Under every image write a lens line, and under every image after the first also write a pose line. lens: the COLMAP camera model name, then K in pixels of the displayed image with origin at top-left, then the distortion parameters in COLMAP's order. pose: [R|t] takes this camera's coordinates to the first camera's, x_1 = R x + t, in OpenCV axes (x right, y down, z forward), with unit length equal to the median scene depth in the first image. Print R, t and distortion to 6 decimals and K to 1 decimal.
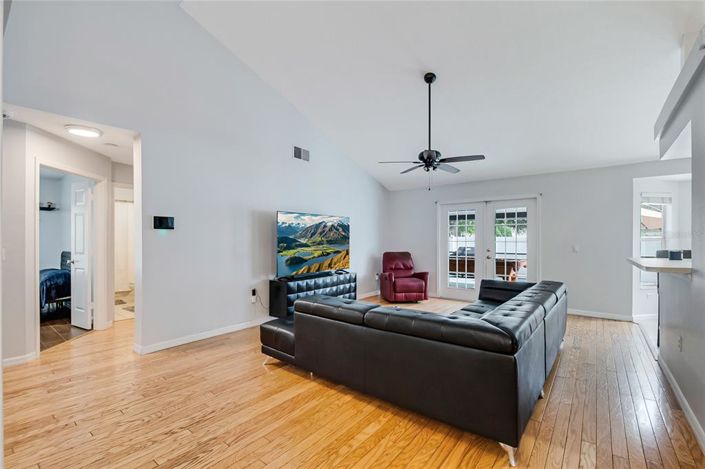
lens RADIAL K [[308.2, 0, 355.2], [0, 308.2, 236.7], [0, 0, 1]] dist [-0.000688, -0.001311]
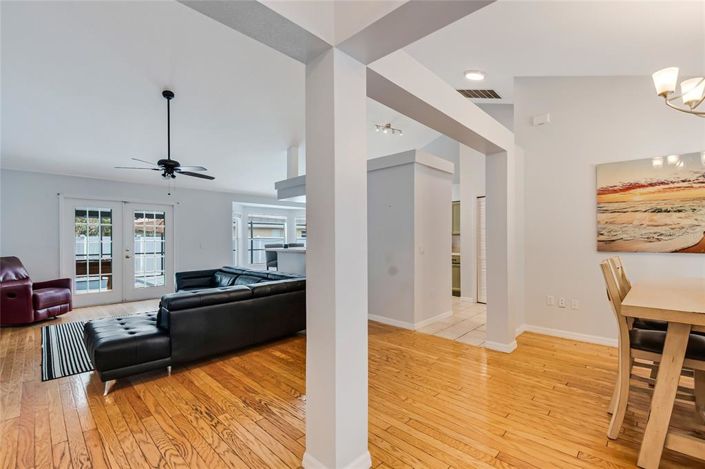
lens RADIAL K [[308.2, 0, 355.1], [0, 308.2, 238.0], [0, 0, 1]] dist [-0.000688, -0.001311]
pose [[0.106320, 0.004094, 0.994324, -0.794296], [-0.008012, 0.999963, -0.003260, 0.003112], [-0.994300, -0.007620, 0.106348, 0.212649]]
